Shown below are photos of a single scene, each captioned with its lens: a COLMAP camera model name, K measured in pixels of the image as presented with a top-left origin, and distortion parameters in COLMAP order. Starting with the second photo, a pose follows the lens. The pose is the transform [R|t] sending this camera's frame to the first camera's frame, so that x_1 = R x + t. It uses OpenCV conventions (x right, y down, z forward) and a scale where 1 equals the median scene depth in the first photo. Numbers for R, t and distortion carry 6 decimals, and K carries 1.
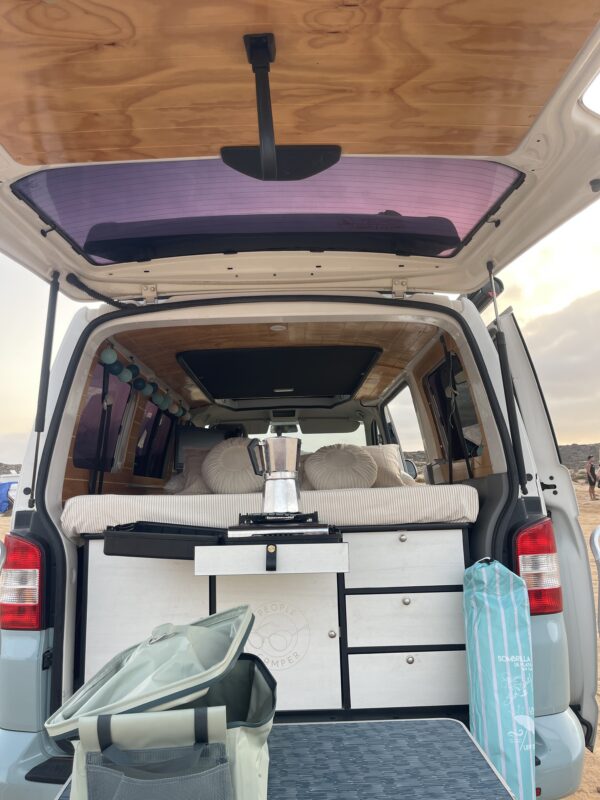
lens RADIAL K [[593.8, 0, 300.0], [0, 593.8, 400.0], [0, 0, 1]] dist [0.001668, 0.000105]
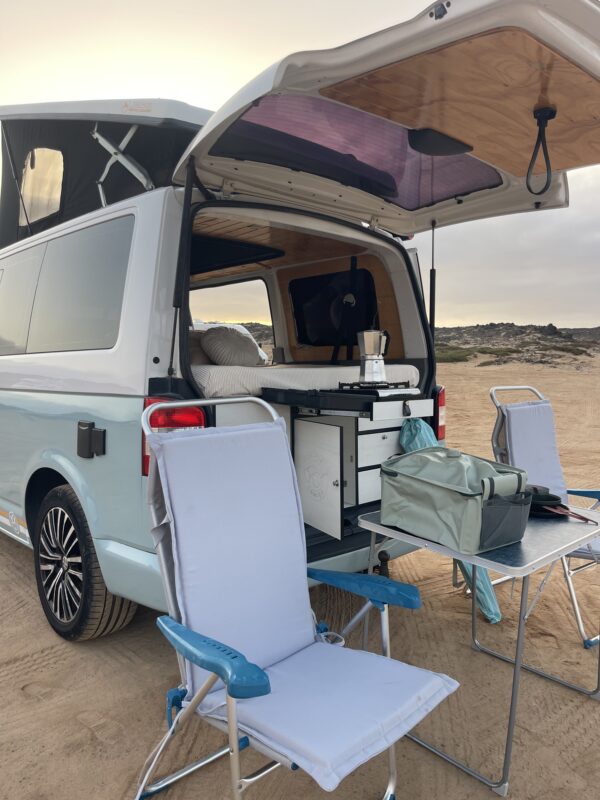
lens RADIAL K [[581.8, 0, 300.0], [0, 581.8, 400.0], [0, 0, 1]] dist [-0.002977, -0.001849]
pose [[0.763856, -0.005596, 0.645363, -1.001166], [-0.130360, 0.978014, 0.162776, 0.019867], [-0.632085, -0.208466, 0.746332, 0.010994]]
